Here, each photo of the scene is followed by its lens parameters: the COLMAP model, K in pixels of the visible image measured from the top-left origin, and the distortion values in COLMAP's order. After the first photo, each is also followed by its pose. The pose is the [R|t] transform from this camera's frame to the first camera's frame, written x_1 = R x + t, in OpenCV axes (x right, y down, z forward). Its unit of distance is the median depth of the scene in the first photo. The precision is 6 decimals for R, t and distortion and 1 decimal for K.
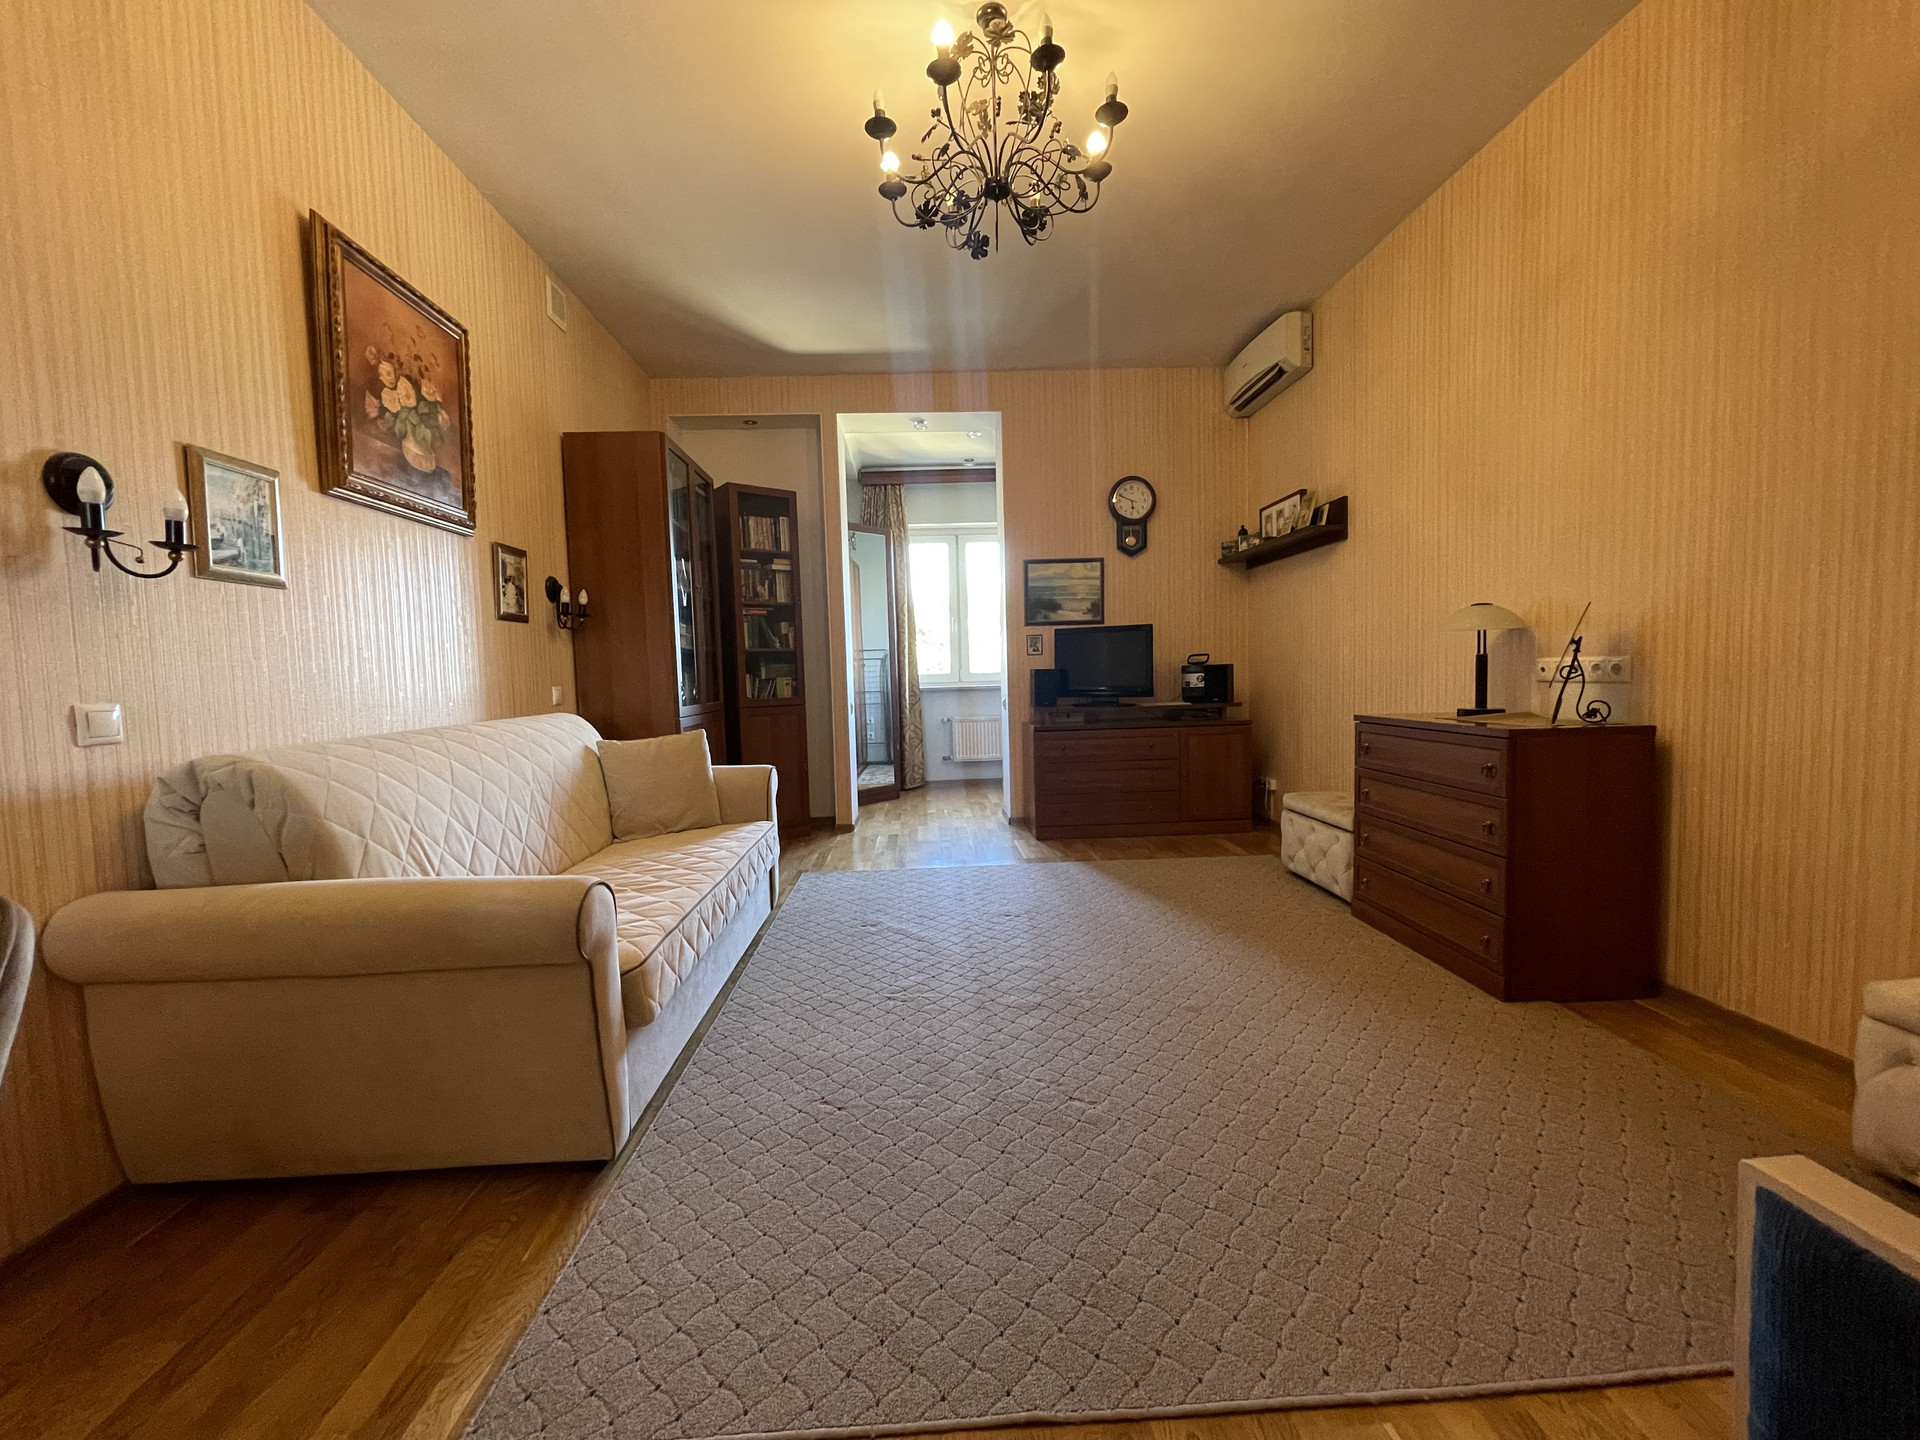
lens RADIAL K [[775.2, 0, 957.2], [0, 775.2, 720.3], [0, 0, 1]] dist [0.000263, -0.001572]
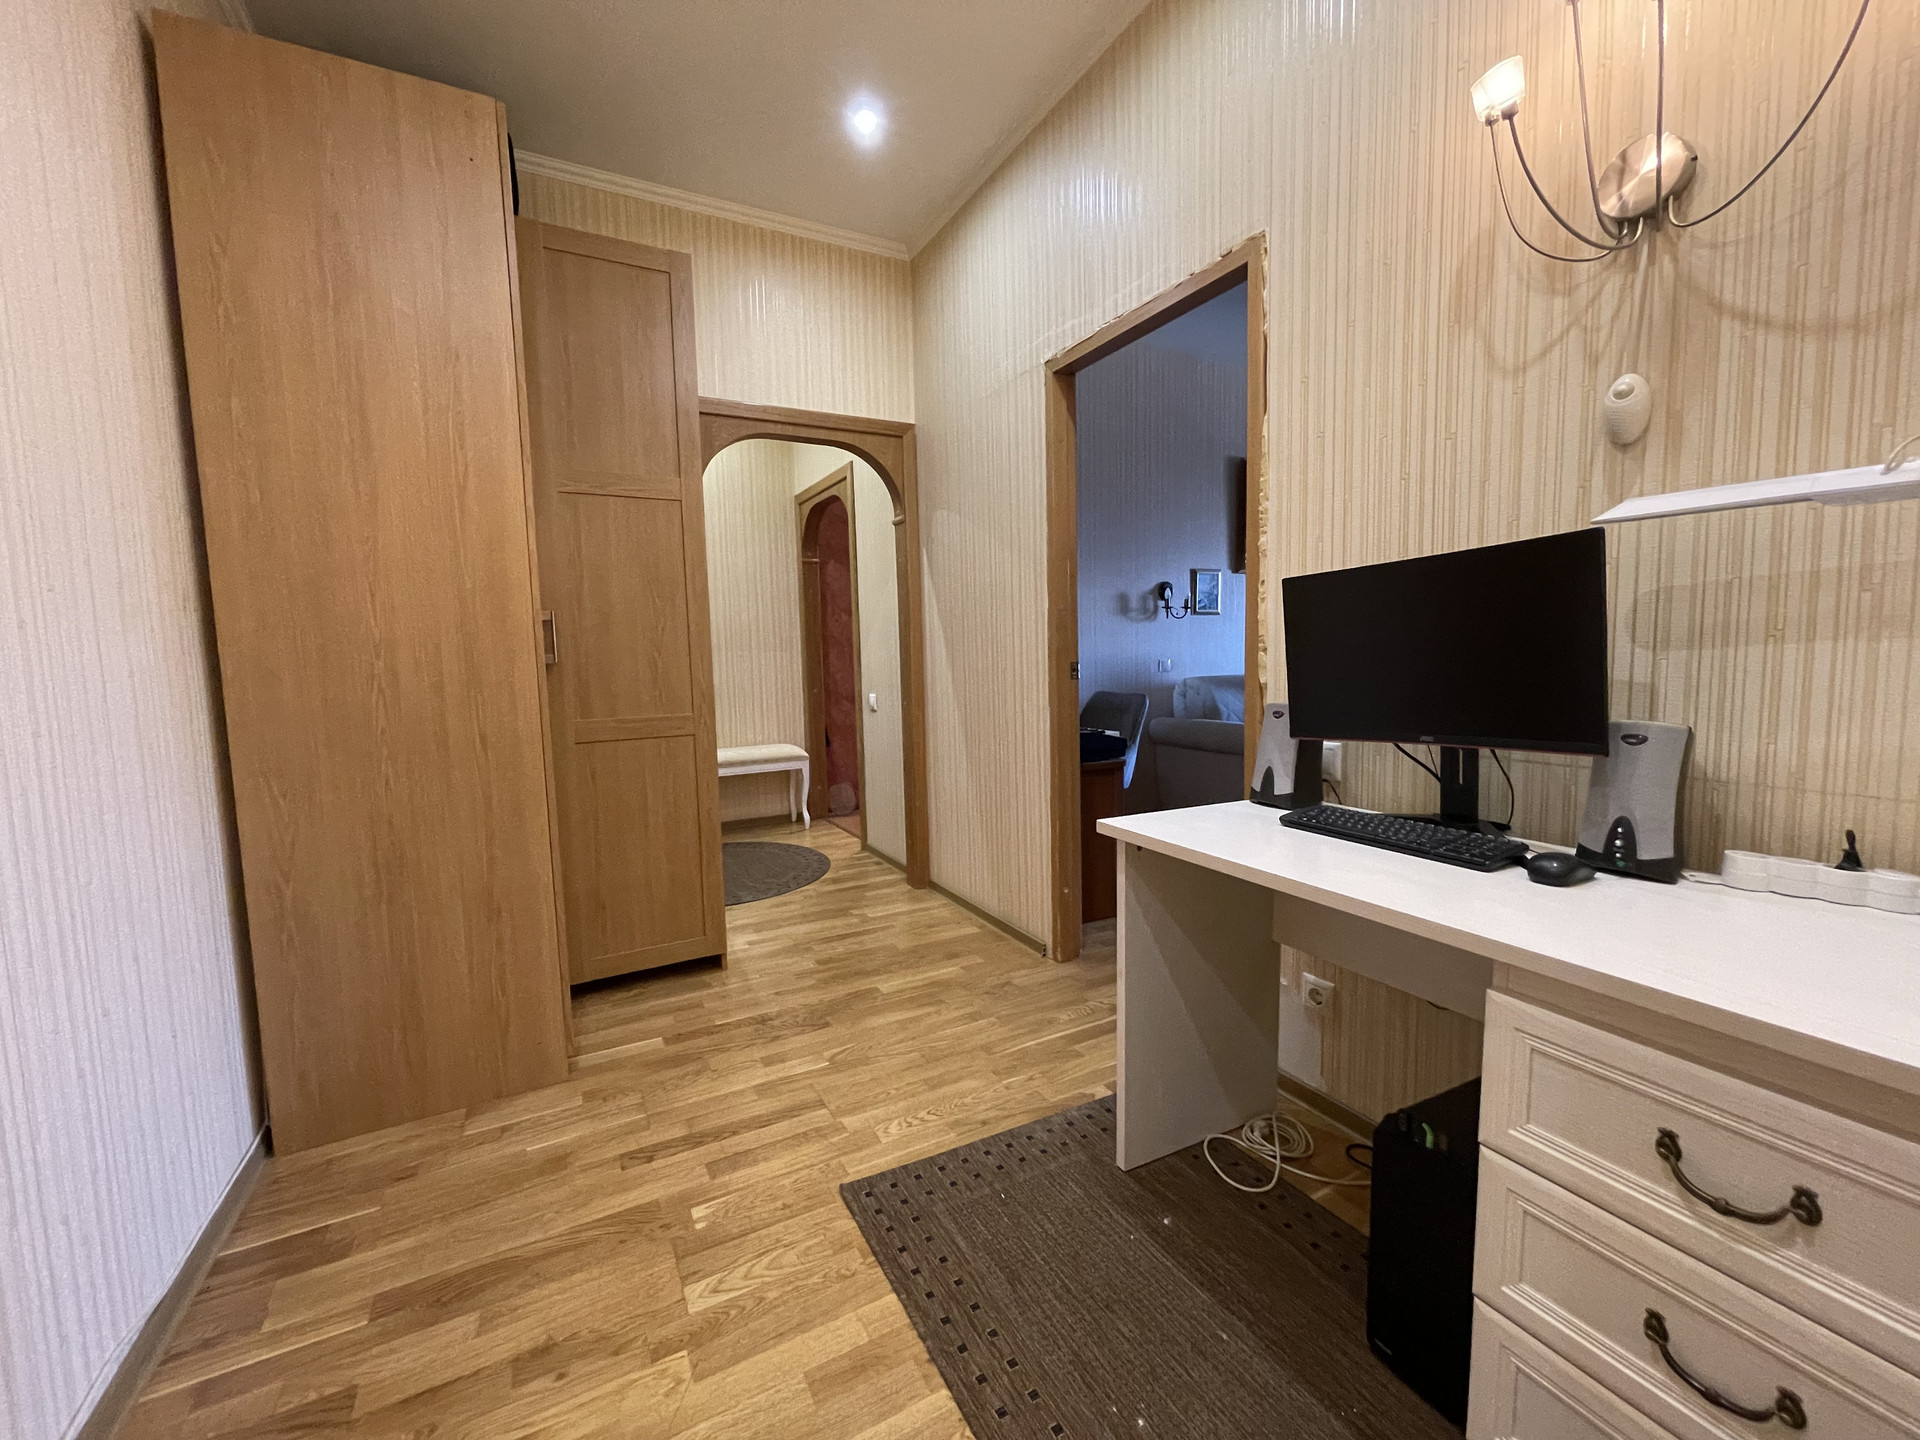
lens RADIAL K [[775.2, 0, 957.4], [0, 775.2, 717.3], [0, 0, 1]] dist [0.000263, -0.001572]
pose [[0.441106, 0.095837, -0.892323, 0.837410], [-0.046728, 0.995386, 0.083807, -0.004653], [0.896237, 0.004729, 0.443549, -0.715799]]
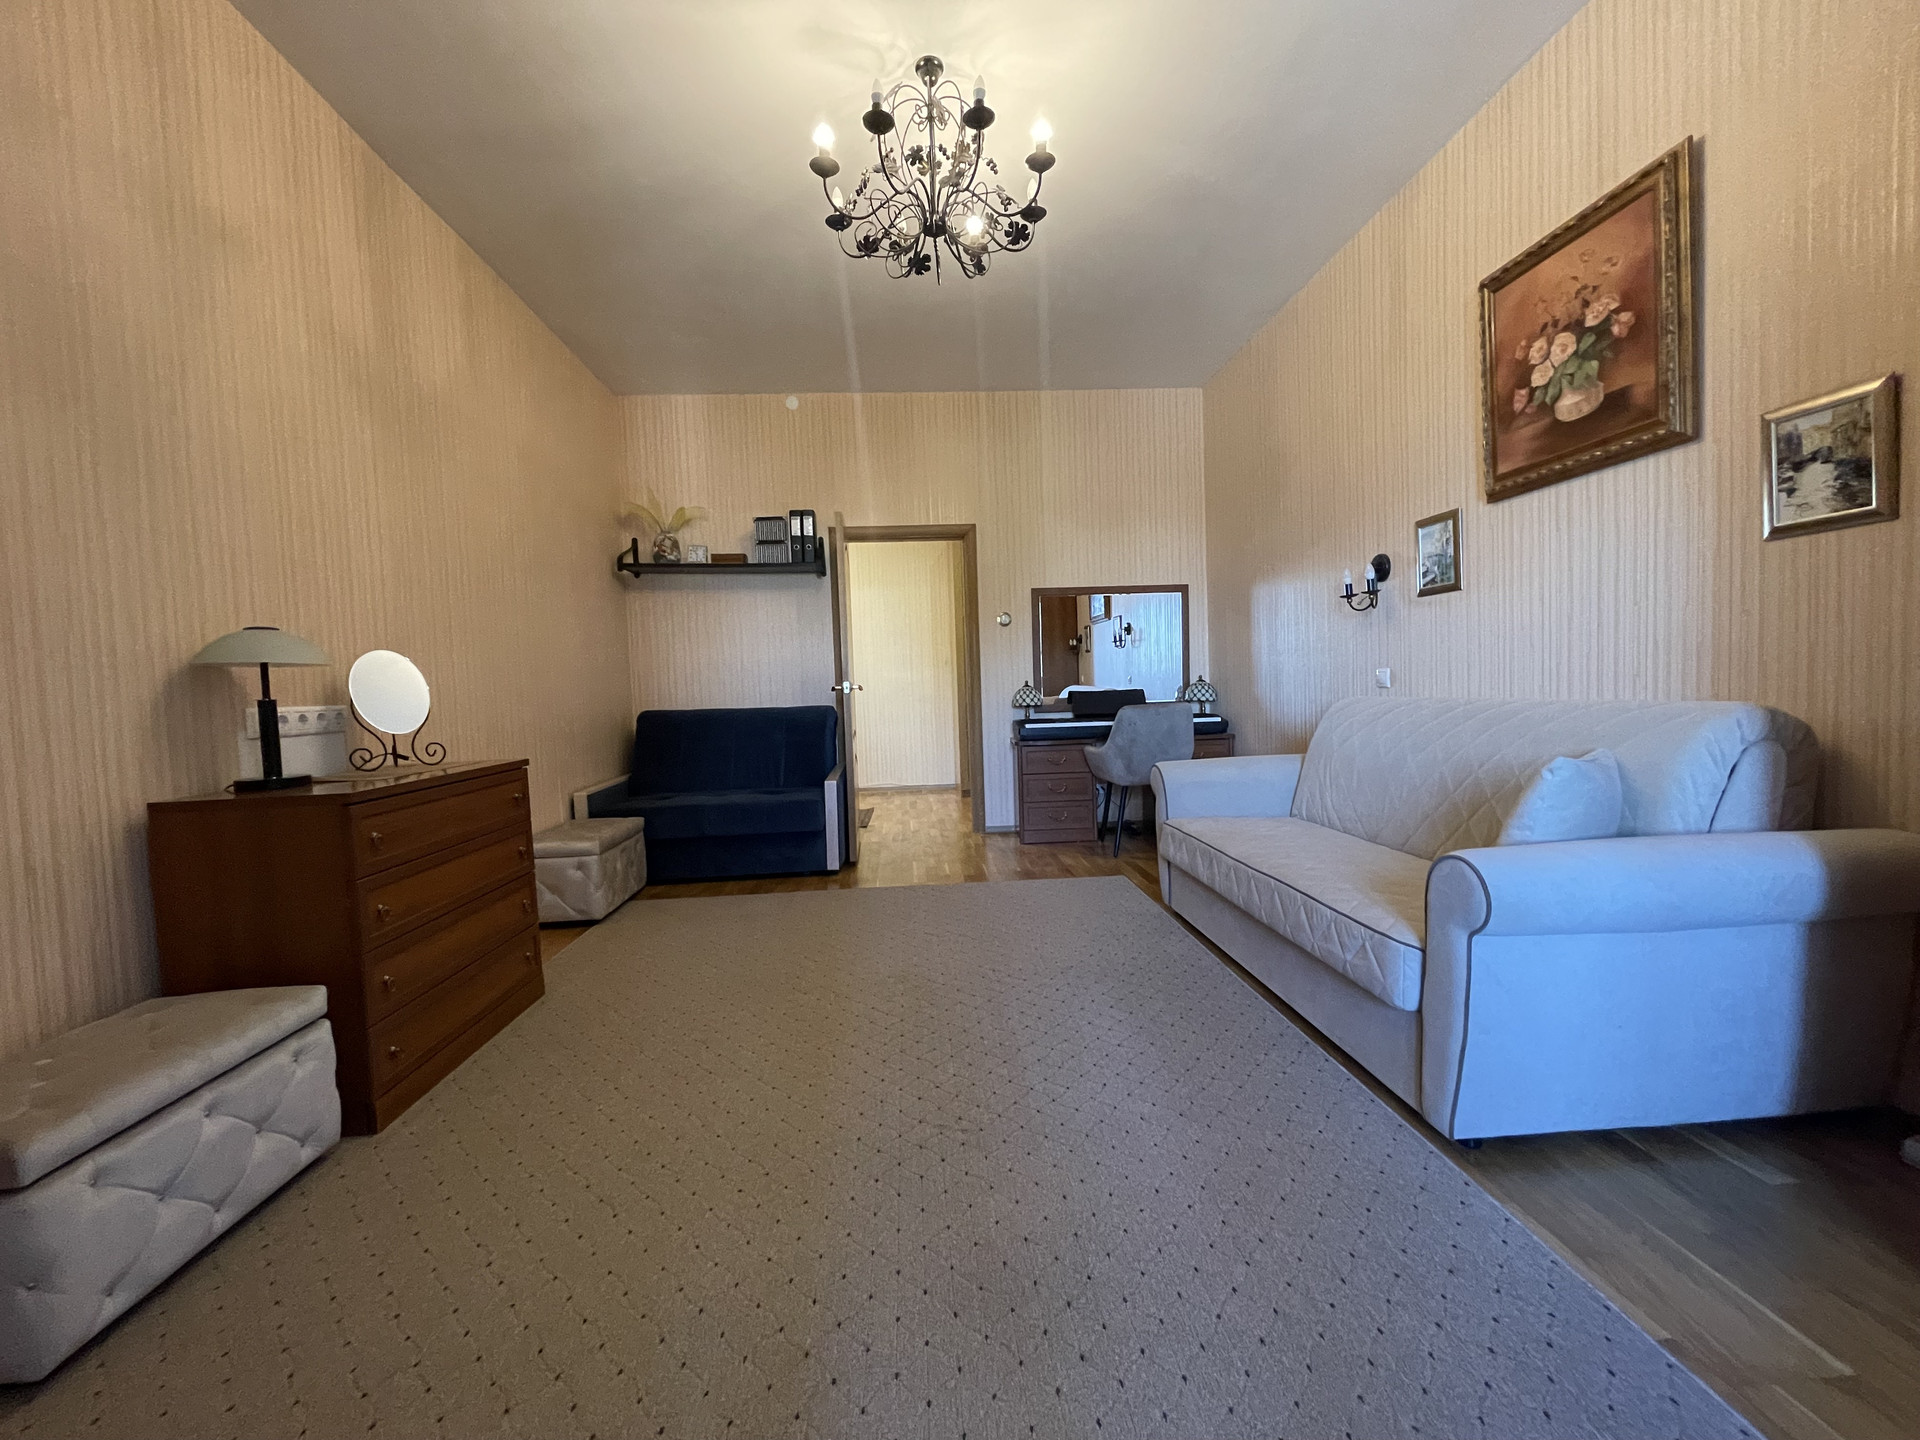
lens RADIAL K [[775.2, 0, 966.9], [0, 775.2, 720.3], [0, 0, 1]] dist [0.000263, -0.001572]
pose [[-0.997428, 0.066639, -0.026400, 0.070472], [0.063335, 0.991835, 0.110692, -0.113575], [0.033560, 0.108735, -0.993504, 1.865049]]
